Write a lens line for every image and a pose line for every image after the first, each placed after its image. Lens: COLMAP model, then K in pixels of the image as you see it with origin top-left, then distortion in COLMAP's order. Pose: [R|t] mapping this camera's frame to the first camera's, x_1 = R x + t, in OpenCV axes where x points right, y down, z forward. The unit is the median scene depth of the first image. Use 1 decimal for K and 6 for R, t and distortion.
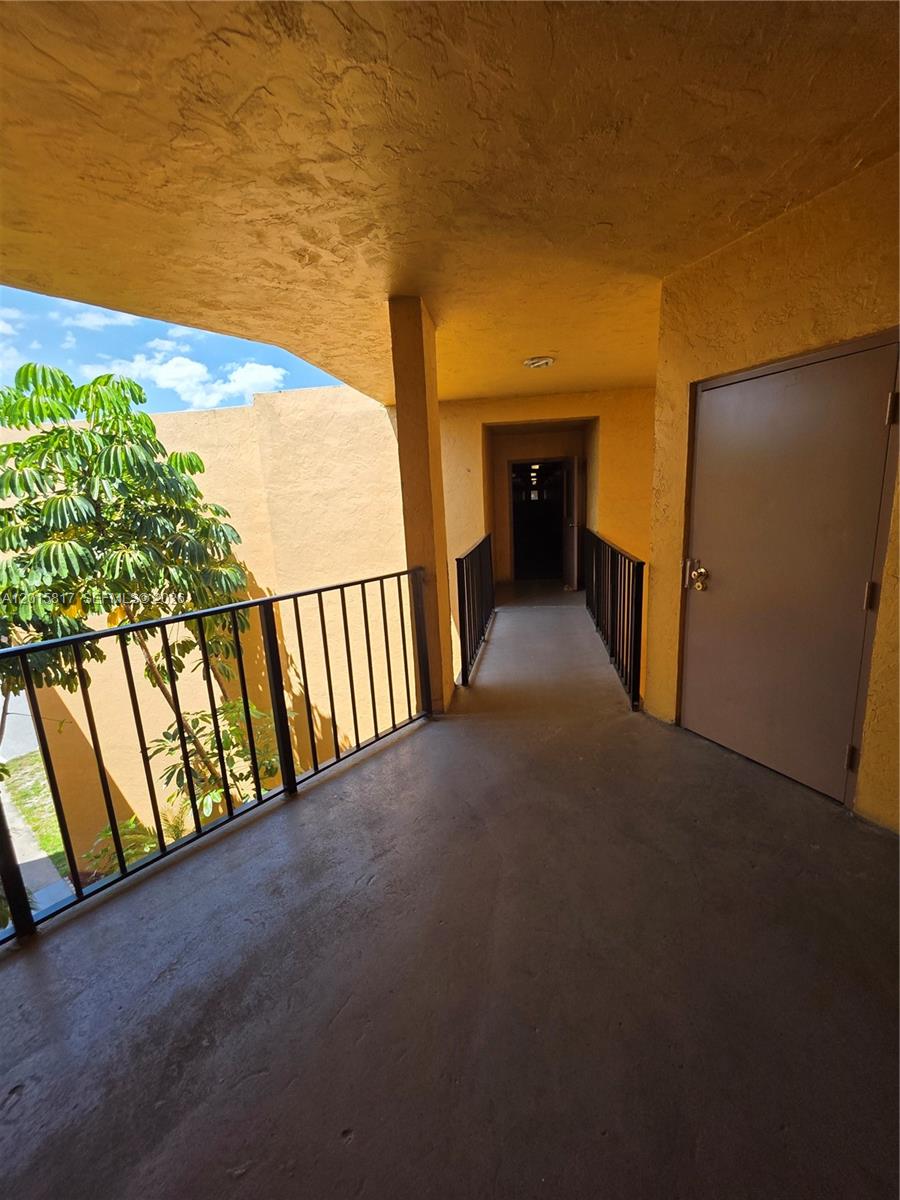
lens RADIAL K [[483.8, 0, 467.7], [0, 483.8, 592.5], [0, 0, 1]] dist [0.009634, -0.000421]
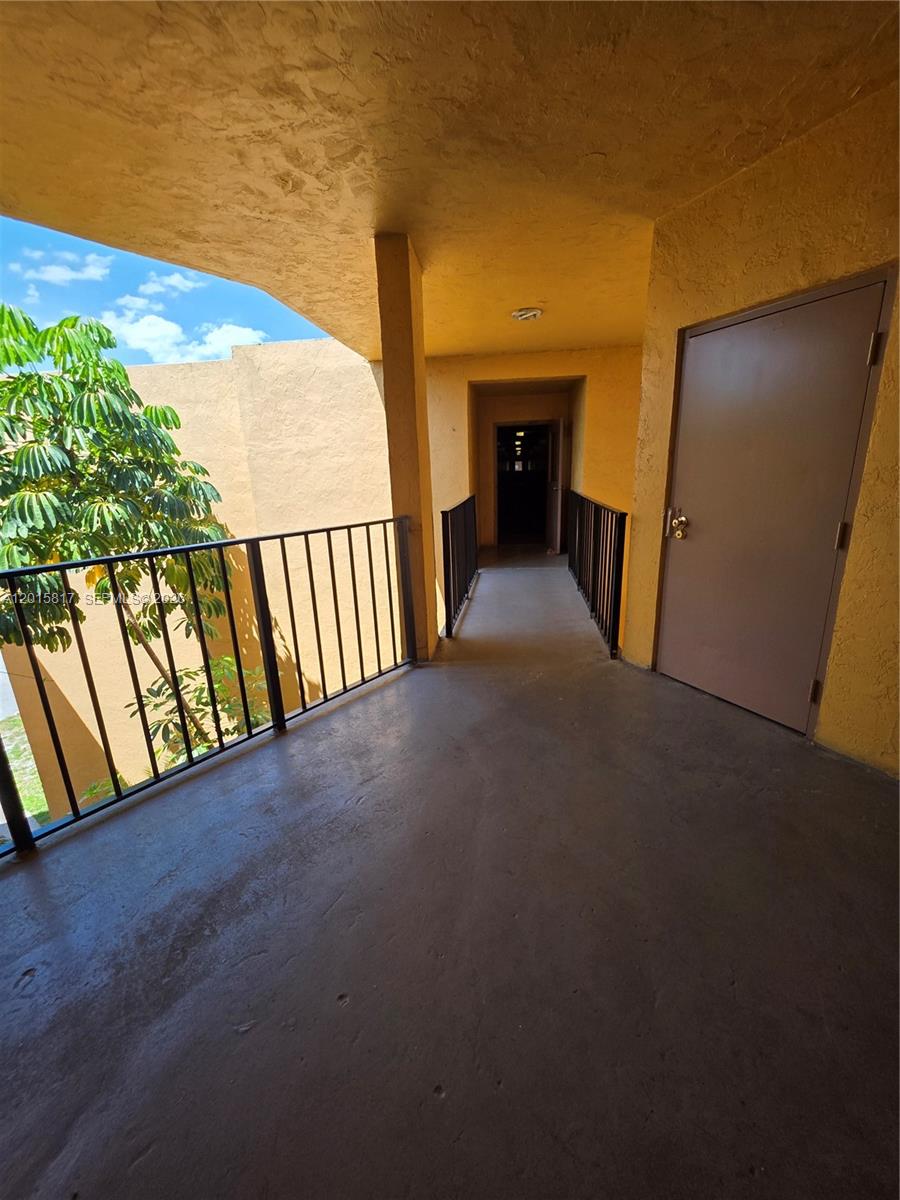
lens RADIAL K [[483.8, 0, 462.8], [0, 483.8, 592.9], [0, 0, 1]] dist [0.009634, -0.000421]
pose [[0.999584, 0.010249, 0.026952, -0.007279], [-0.011800, 0.998245, 0.058024, 0.059580], [-0.026310, -0.058318, 0.997951, -0.018574]]
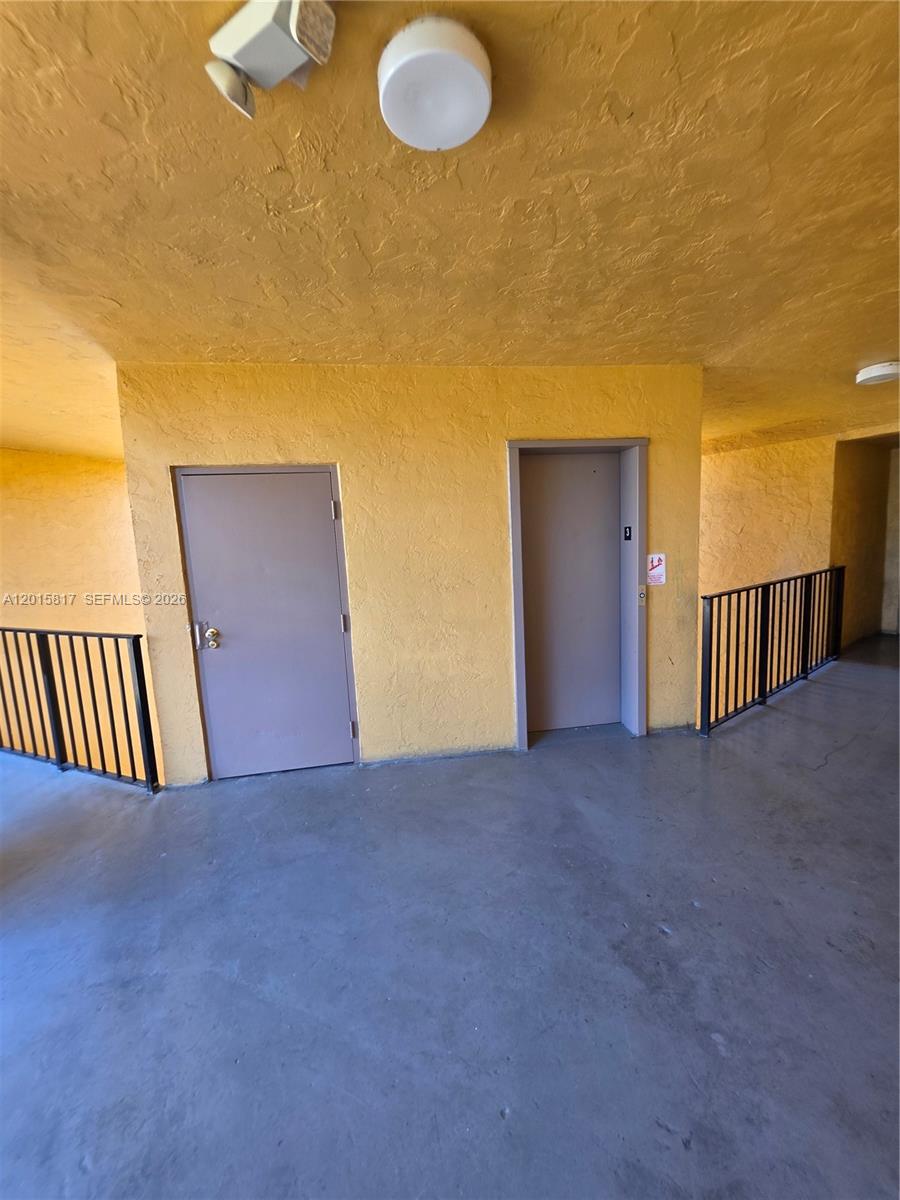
lens RADIAL K [[483.8, 0, 433.8], [0, 483.8, 595.7], [0, 0, 1]] dist [0.009634, -0.000421]
pose [[0.295032, -0.075445, 0.952504, -0.450235], [0.216868, 0.976148, 0.010145, -0.025239], [-0.930551, 0.203575, 0.304356, 0.171739]]
